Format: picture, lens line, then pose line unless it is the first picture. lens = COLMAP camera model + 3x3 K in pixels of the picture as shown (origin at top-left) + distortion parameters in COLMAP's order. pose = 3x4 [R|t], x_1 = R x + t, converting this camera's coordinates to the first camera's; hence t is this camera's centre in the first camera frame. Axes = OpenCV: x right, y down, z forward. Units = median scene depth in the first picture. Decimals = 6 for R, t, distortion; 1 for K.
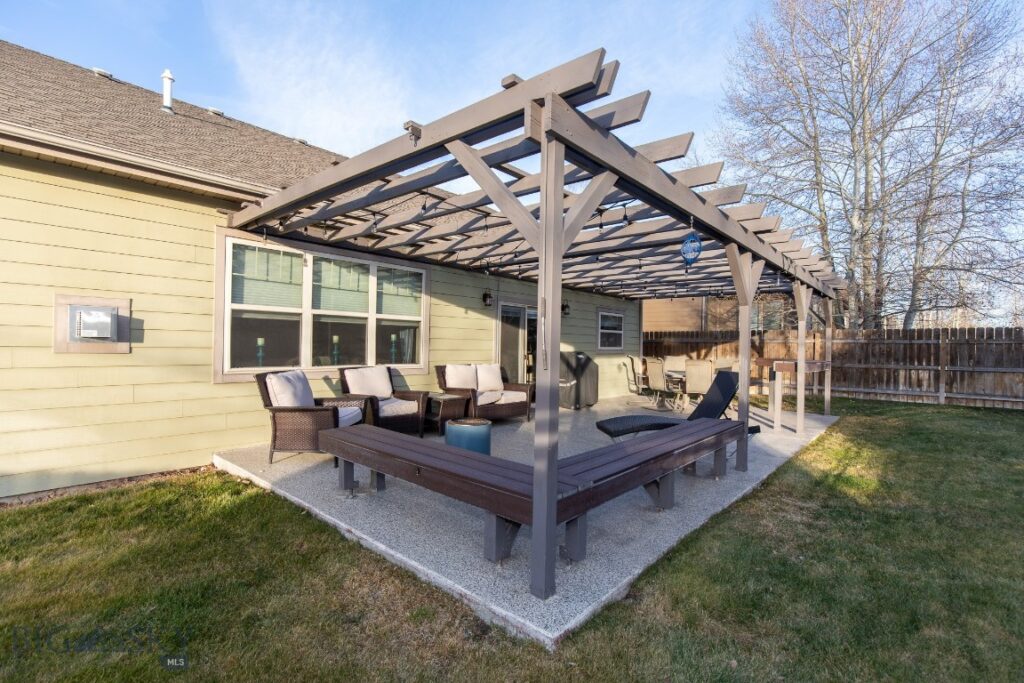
lens RADIAL K [[474.4, 0, 512.0], [0, 474.4, 341.5], [0, 0, 1]] dist [-0.002076, 0.000147]
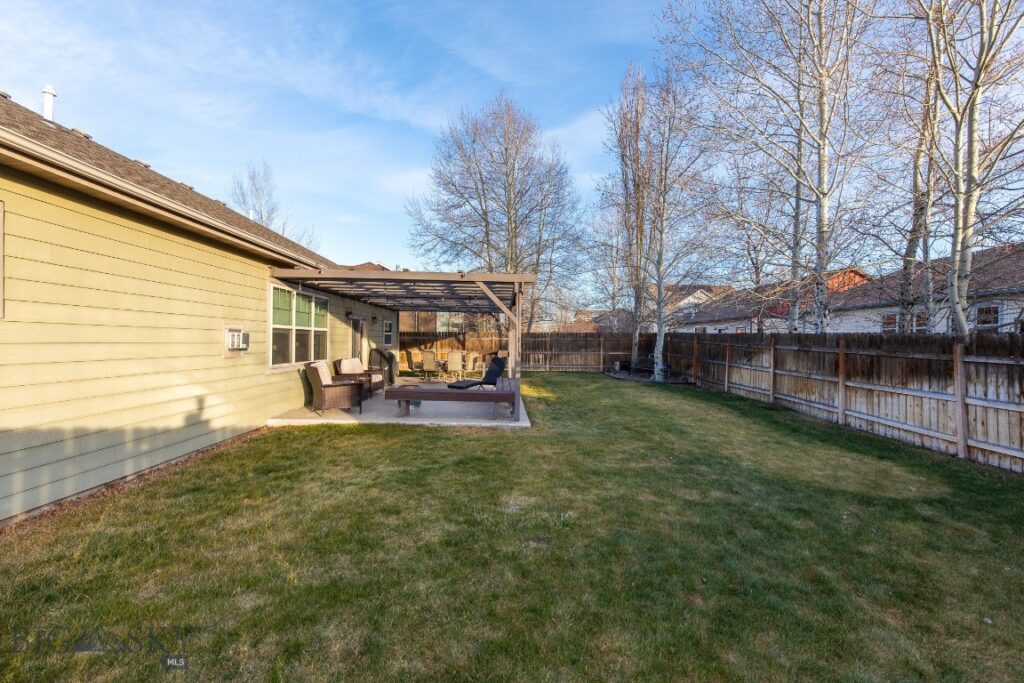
lens RADIAL K [[471.3, 0, 512.0], [0, 471.3, 341.5], [0, 0, 1]] dist [0.001529, -0.000190]
pose [[0.738741, -0.011096, 0.673898, -0.535777], [-0.002201, 0.999819, 0.018874, -0.027375], [-0.673986, -0.015426, 0.738583, -0.357956]]
